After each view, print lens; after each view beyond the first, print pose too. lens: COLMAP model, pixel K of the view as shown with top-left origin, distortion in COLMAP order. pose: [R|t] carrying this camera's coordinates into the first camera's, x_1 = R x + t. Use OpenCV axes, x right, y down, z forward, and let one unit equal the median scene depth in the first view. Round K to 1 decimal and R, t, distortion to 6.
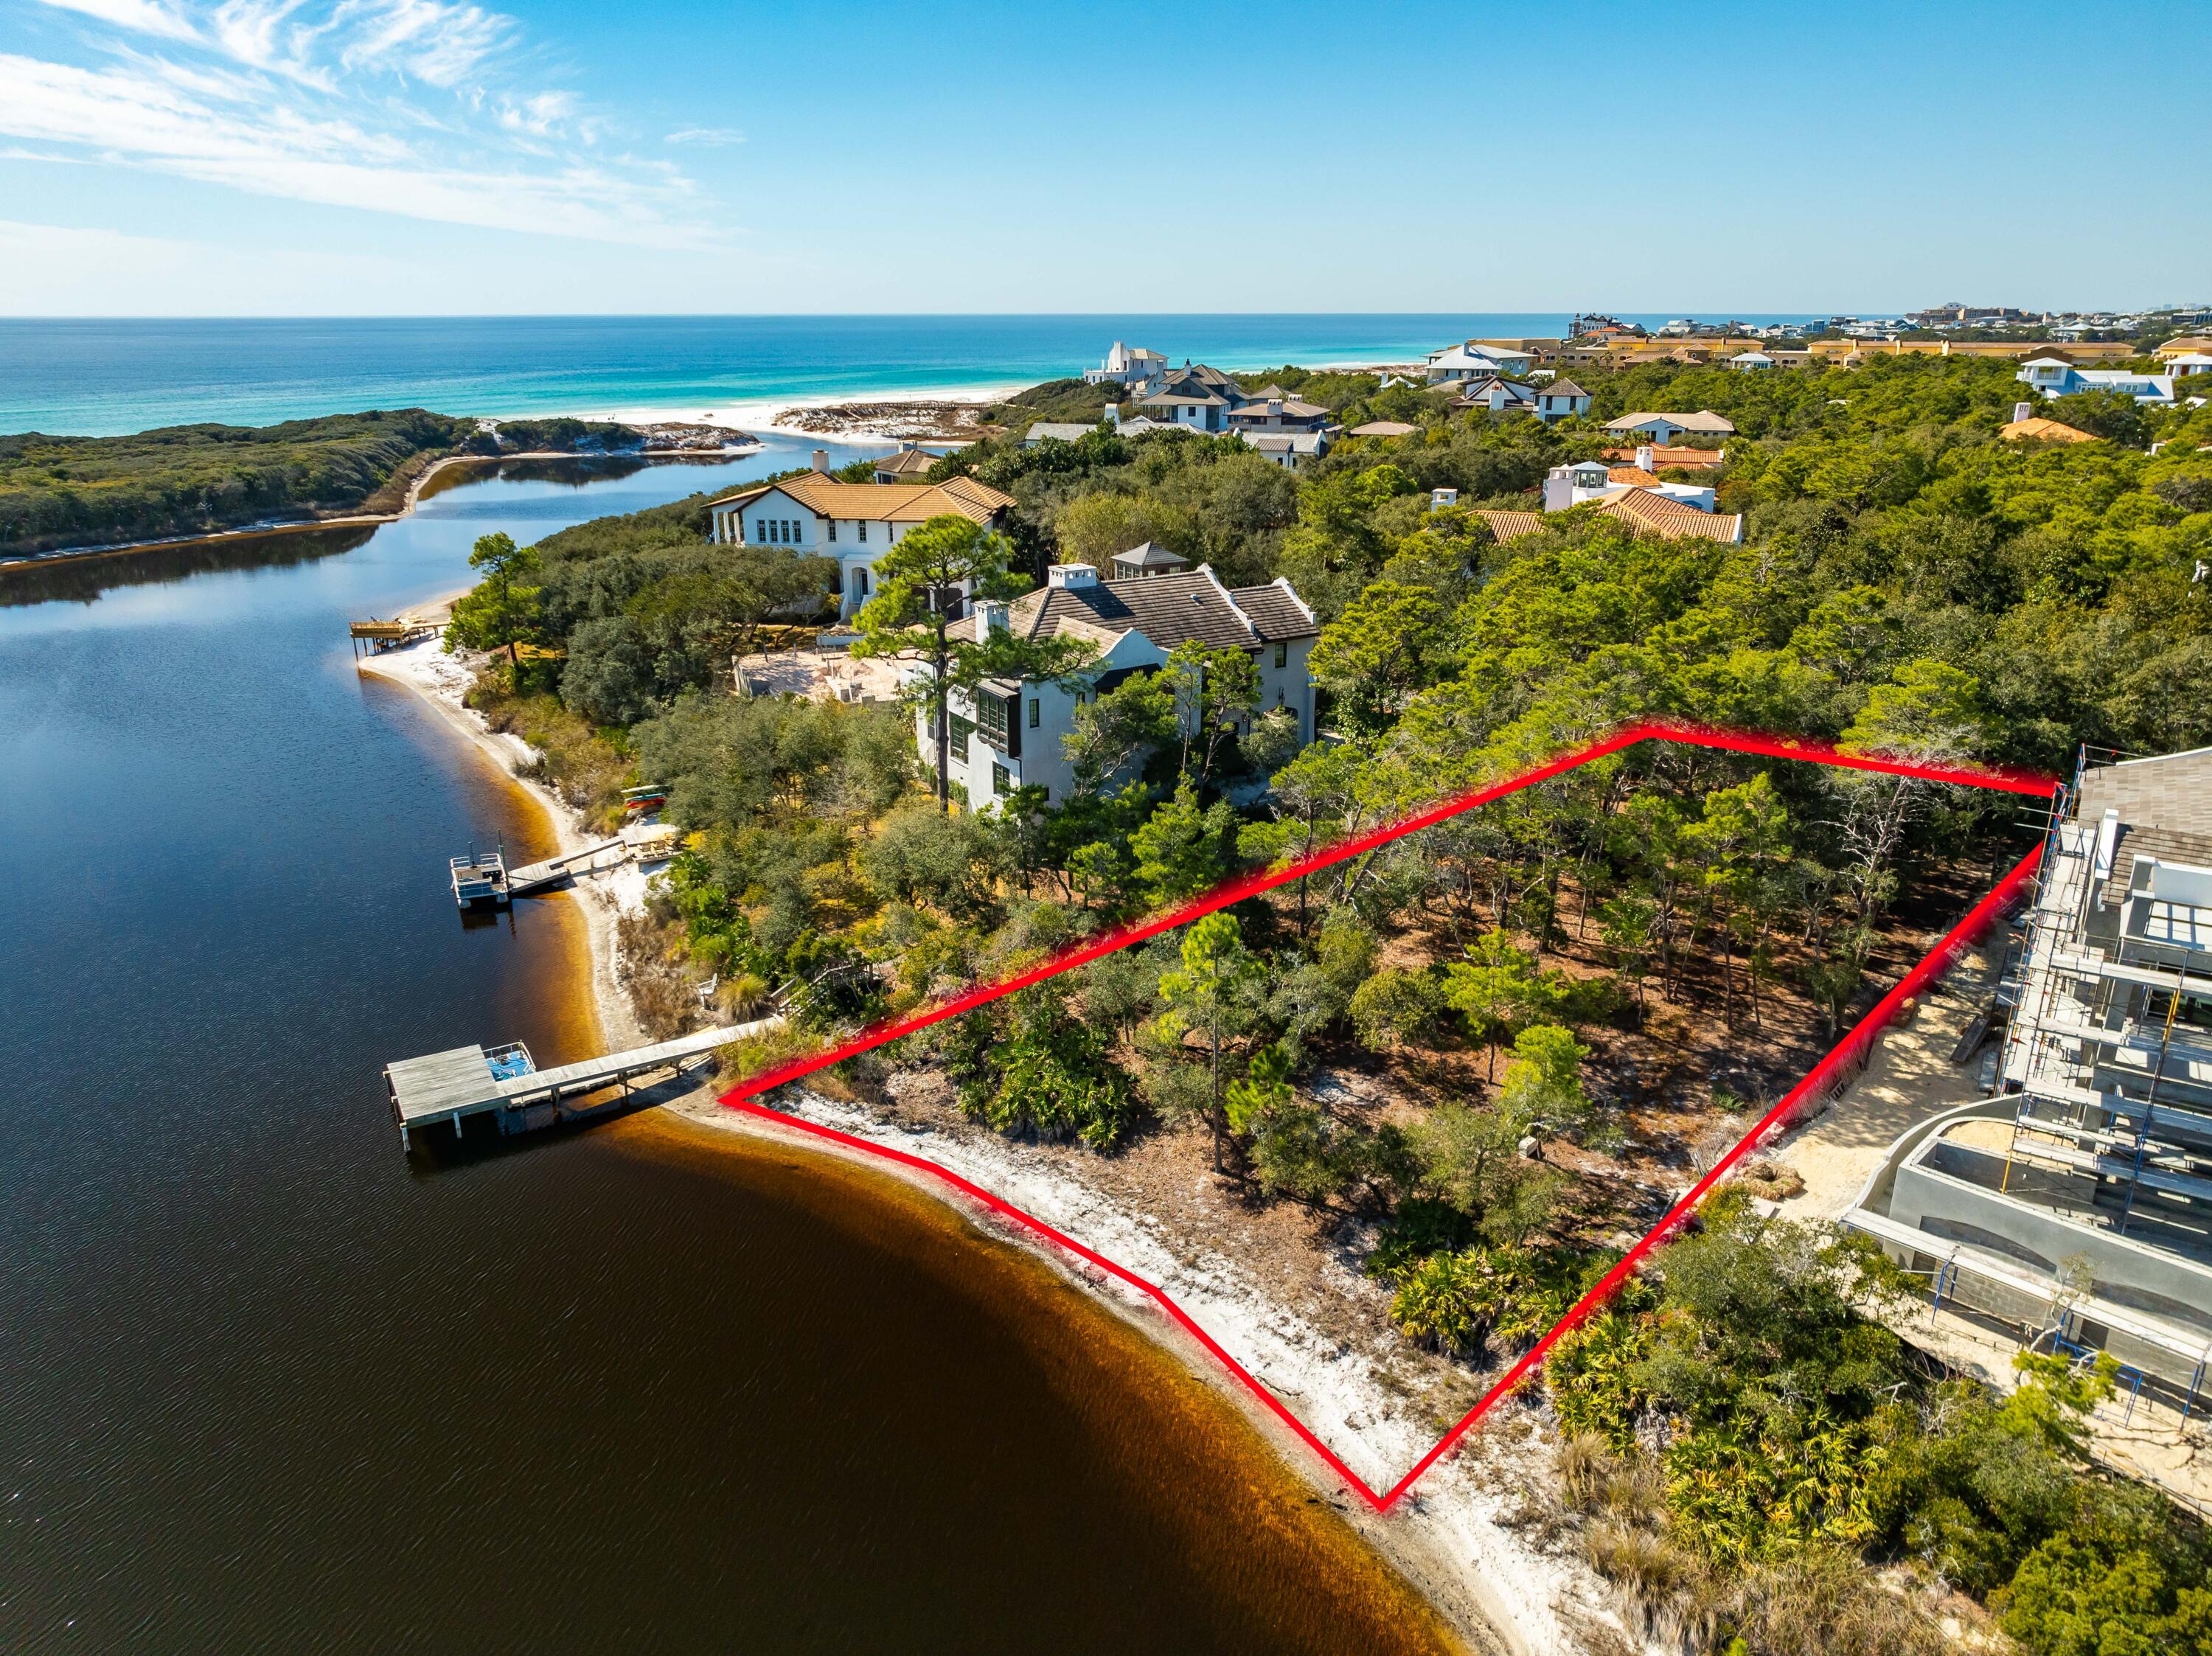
lens RADIAL K [[1551.9, 0, 1106.0], [0, 1551.9, 828.0], [0, 0, 1]] dist [0.000357, 0.000025]
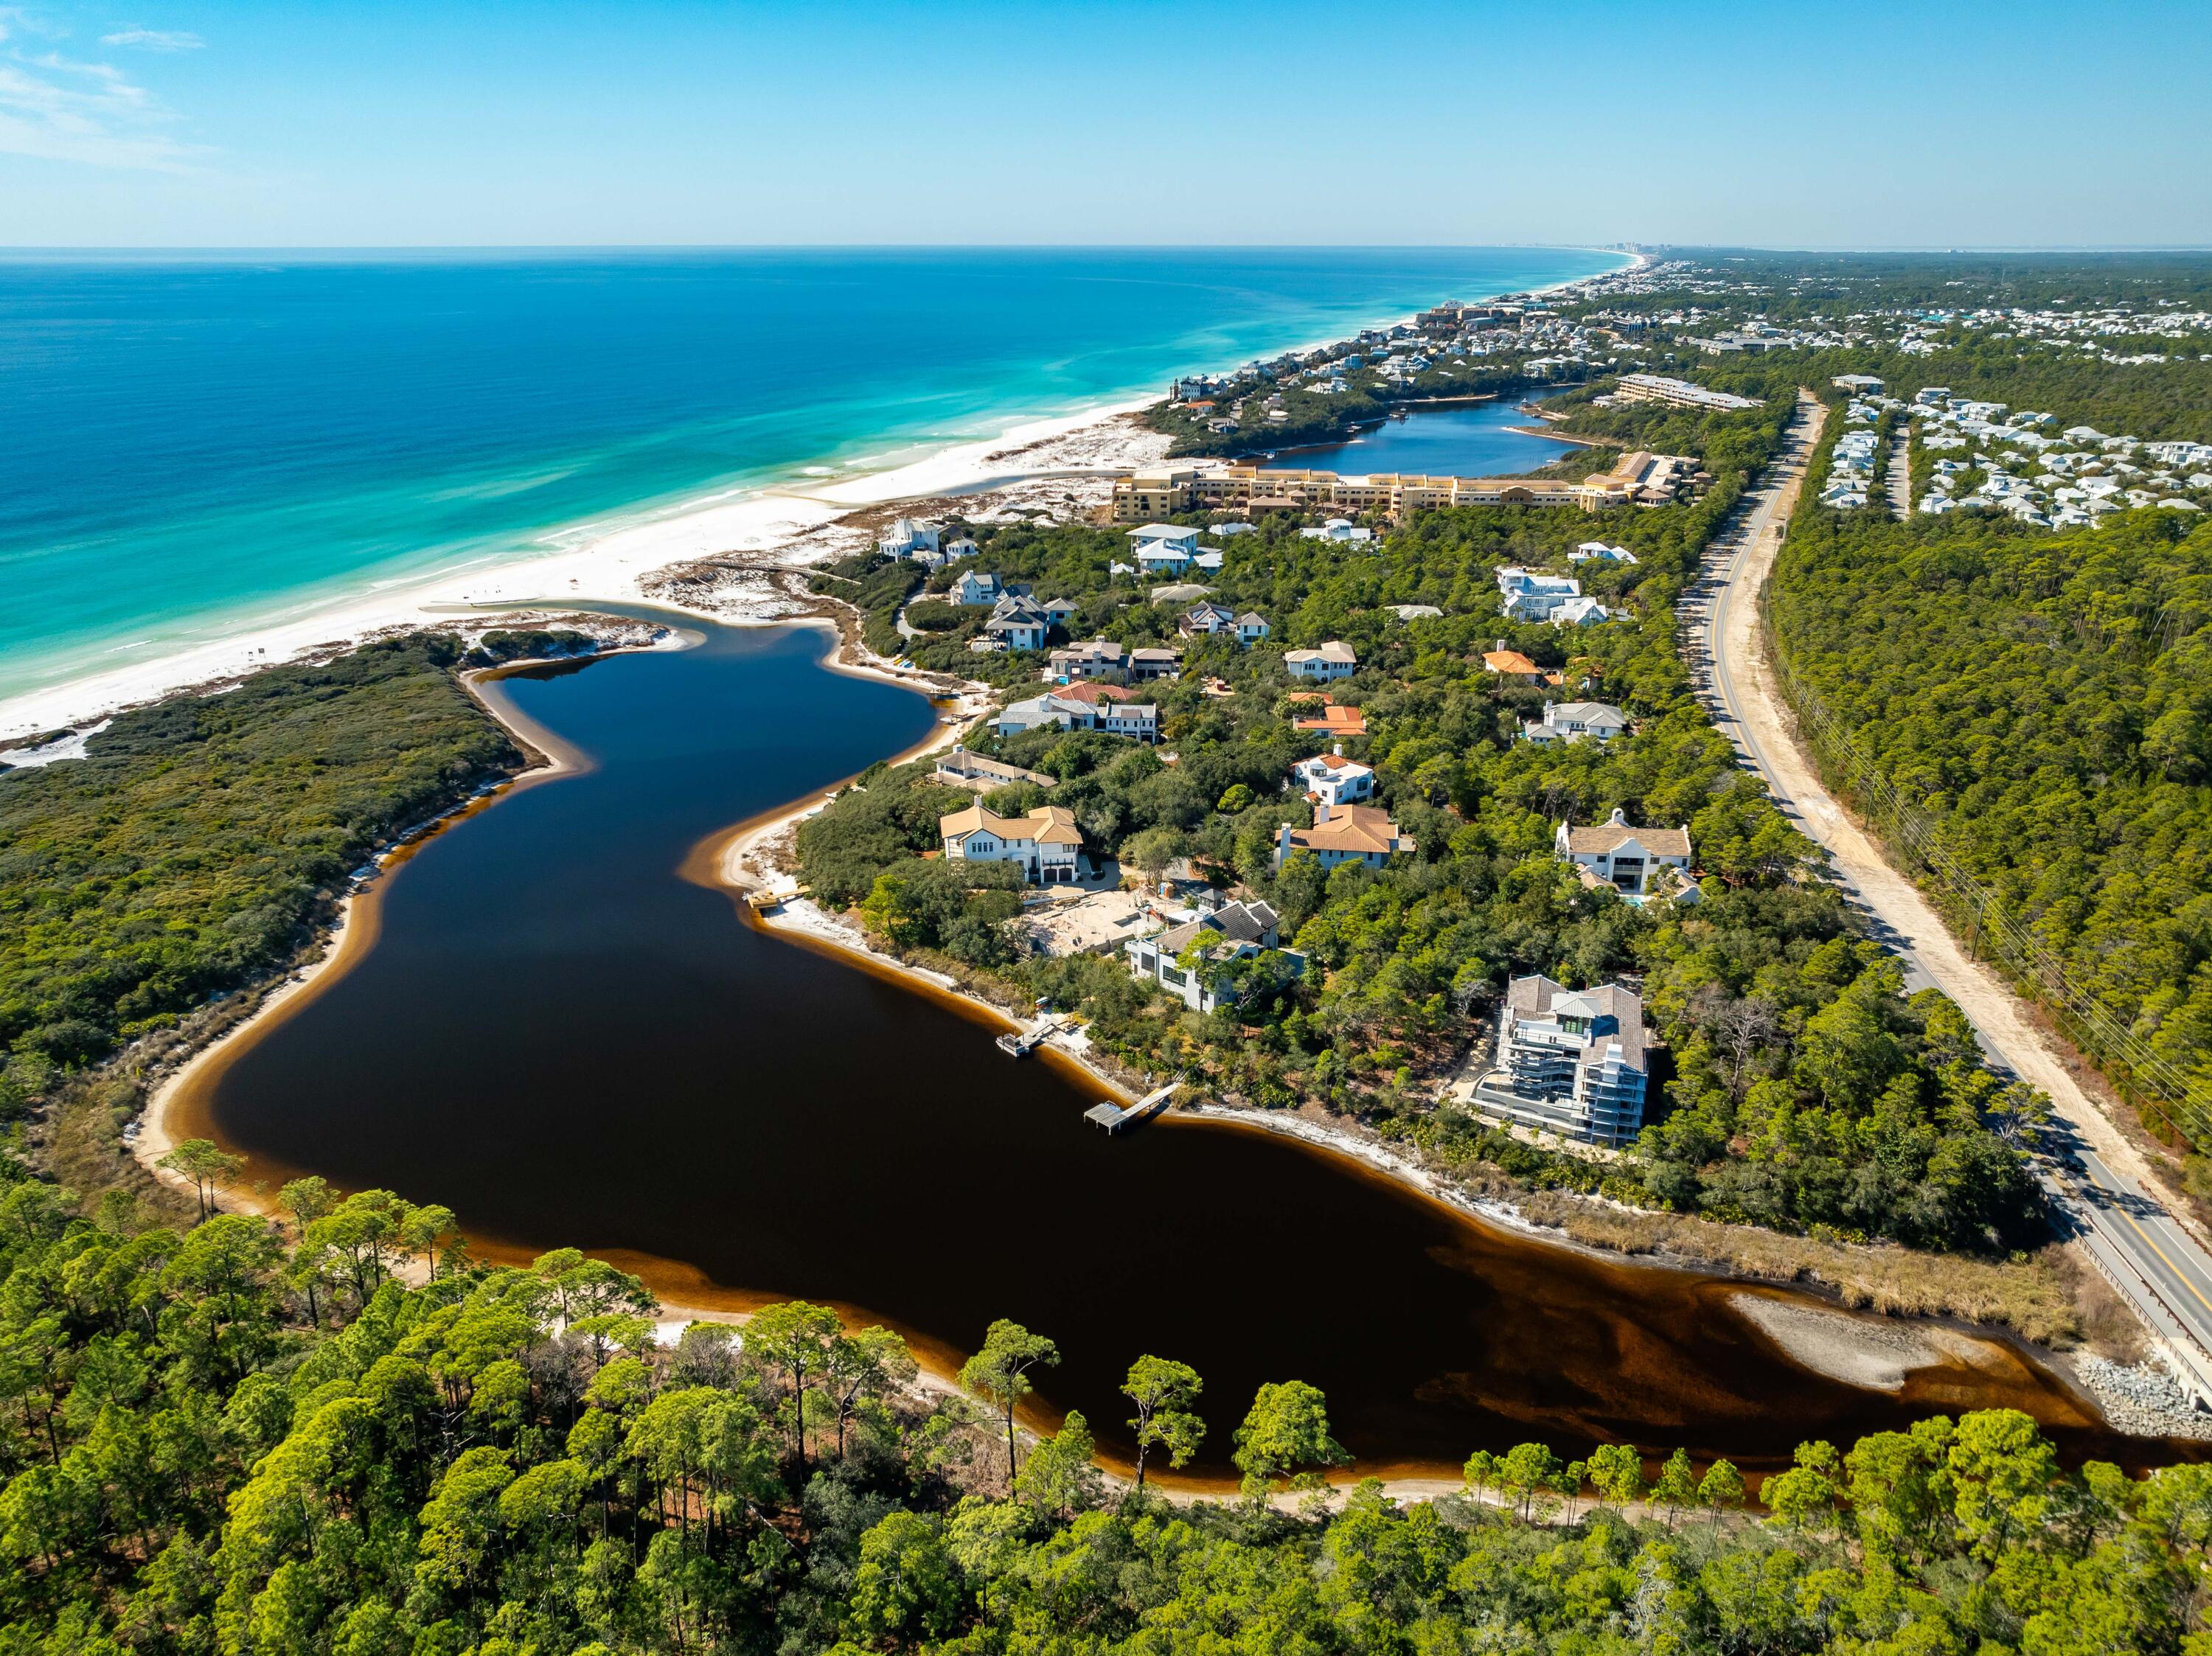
lens RADIAL K [[1525.6, 0, 1106.0], [0, 1525.6, 828.0], [0, 0, 1]] dist [0.022725, -0.043564]
pose [[0.963784, -0.096072, 0.248778, -1.442217], [0.086242, 0.995012, 0.050143, -0.782085], [-0.252354, -0.026872, 0.967262, -2.776257]]
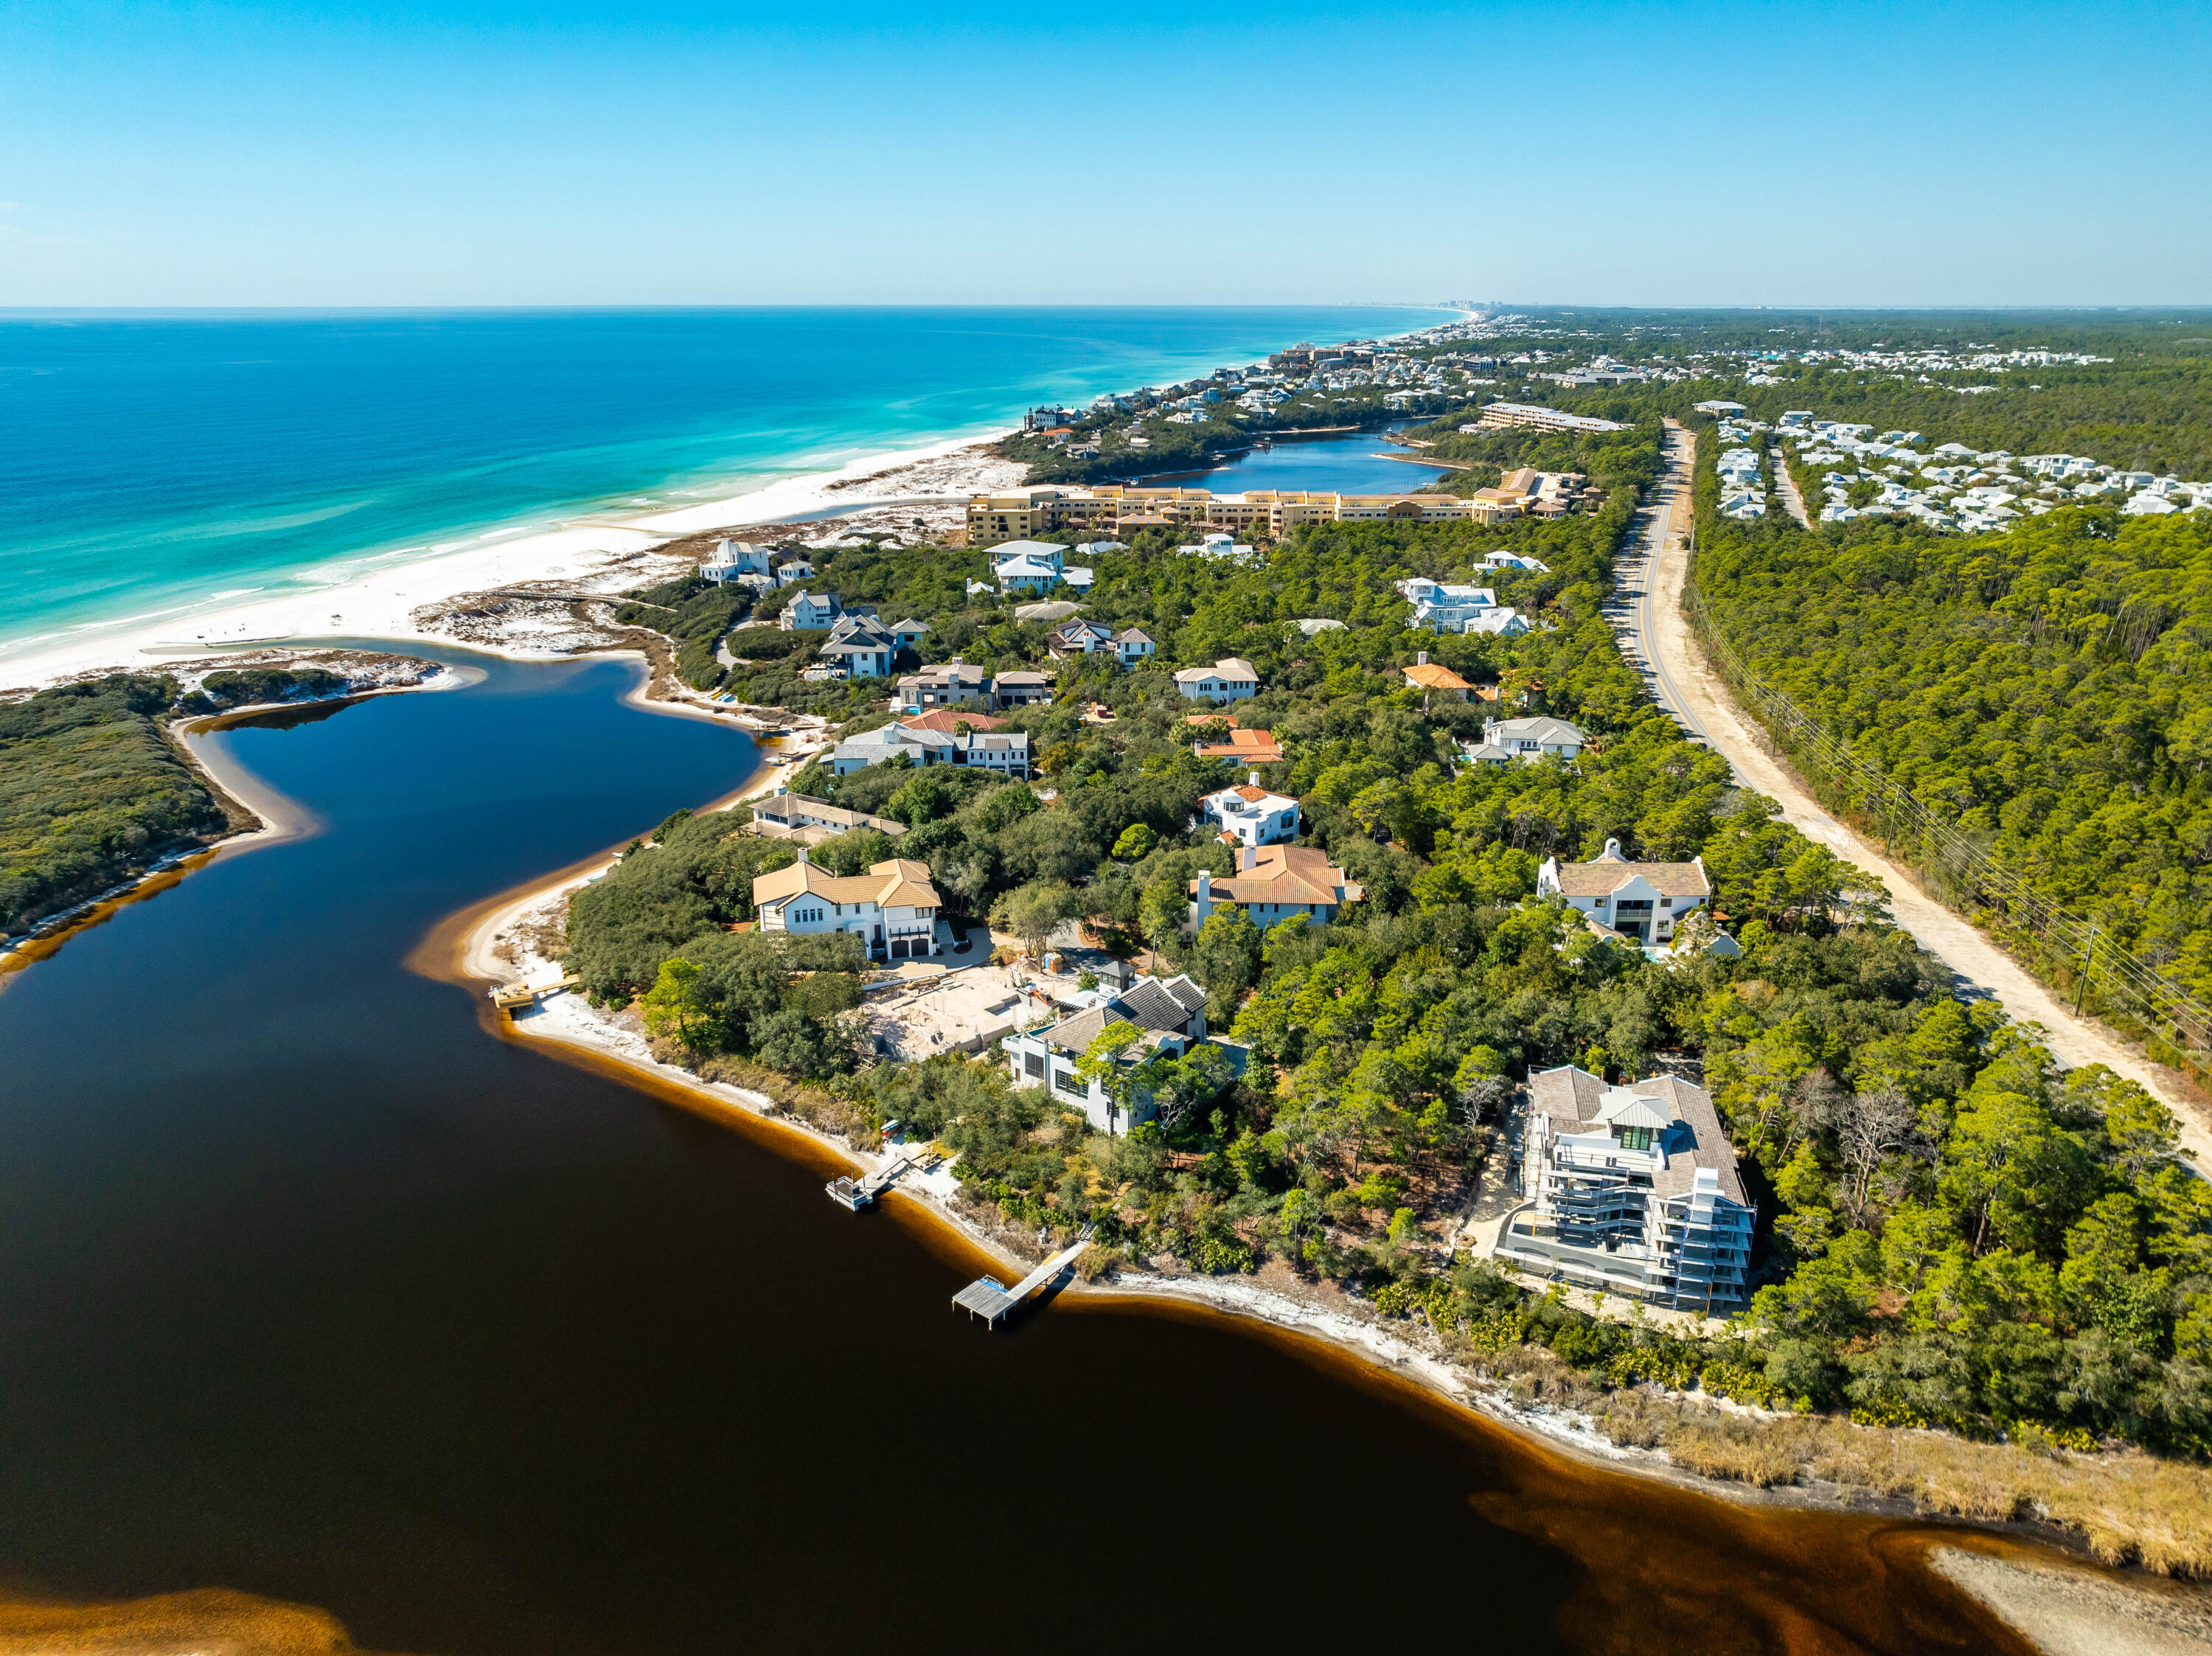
lens RADIAL K [[1536.4, 0, 1106.0], [0, 1536.4, 828.0], [0, 0, 1]] dist [0.006477, 0.000000]
pose [[0.934420, -0.116359, 0.336630, -1.146224], [0.114990, 0.993075, 0.024074, -0.723397], [-0.337100, 0.016213, 0.941329, -1.618328]]
